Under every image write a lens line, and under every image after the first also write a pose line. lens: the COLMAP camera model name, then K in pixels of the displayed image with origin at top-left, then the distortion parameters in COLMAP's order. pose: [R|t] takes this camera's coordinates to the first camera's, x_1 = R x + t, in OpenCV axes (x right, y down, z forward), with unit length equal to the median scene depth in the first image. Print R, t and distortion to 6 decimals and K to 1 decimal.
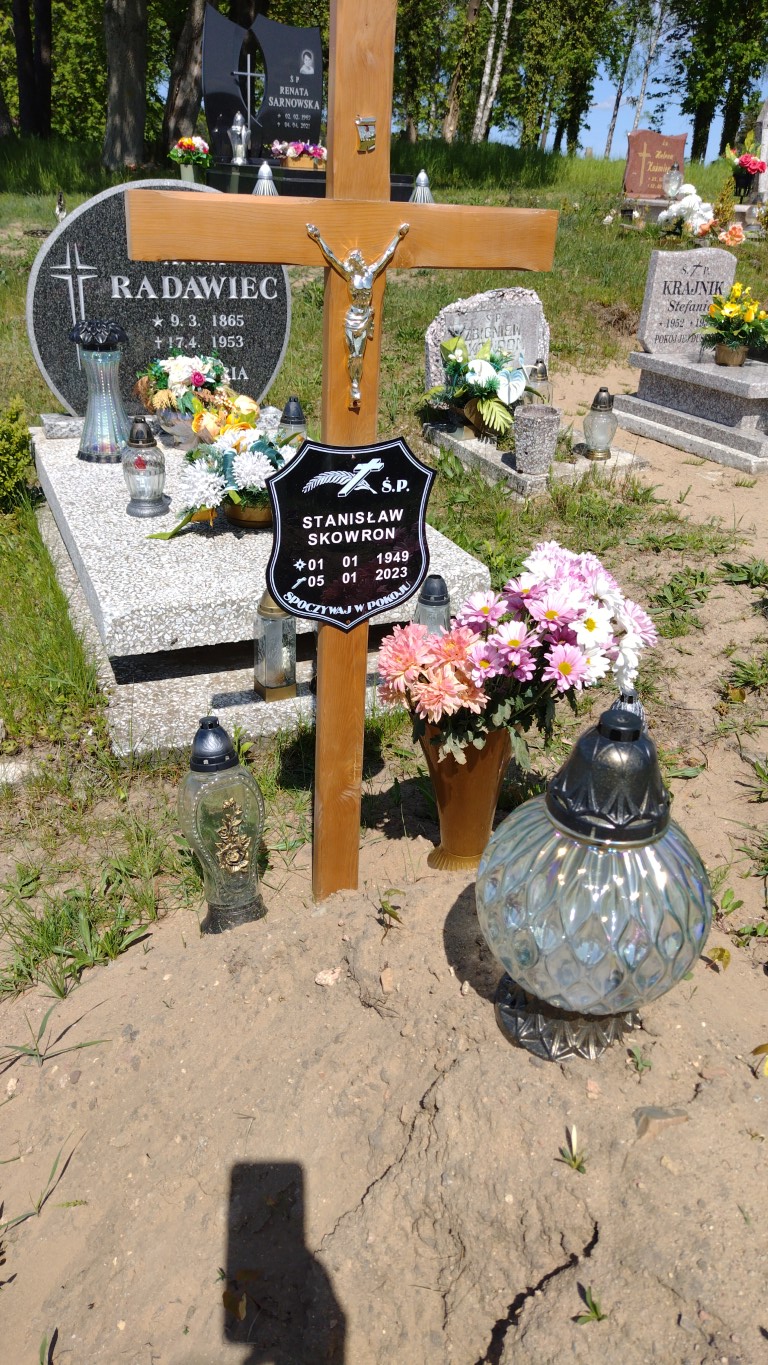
lens RADIAL K [[996.0, 0, 395.0], [0, 996.0, 681.8], [0, 0, 1]] dist [0.093454, -0.121863]
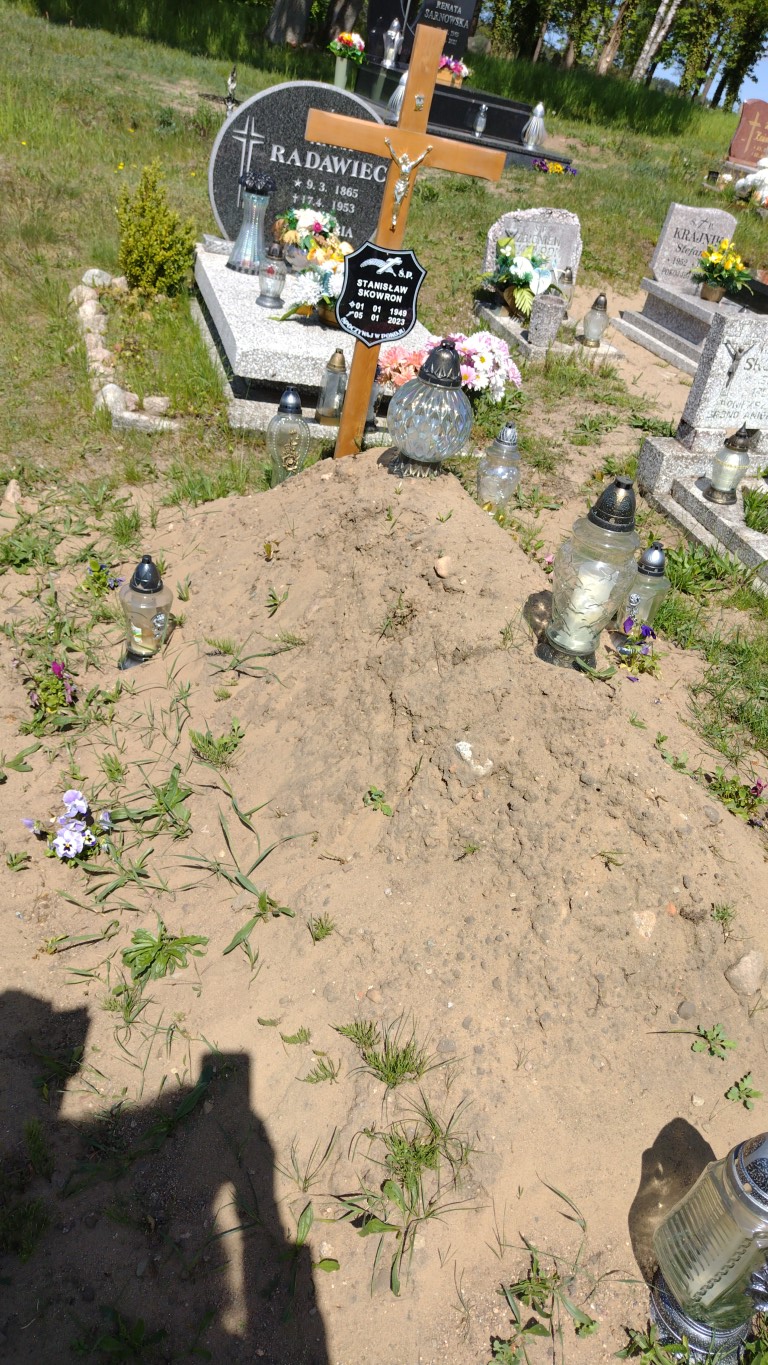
lens RADIAL K [[994.6, 0, 384.0], [0, 994.6, 682.5], [0, 0, 1]] dist [0.064846, -0.099669]
pose [[0.976778, 0.210398, -0.040461, 0.087734], [-0.206567, 0.974921, 0.082826, 0.185989], [0.056873, -0.072545, 0.995742, -0.449991]]
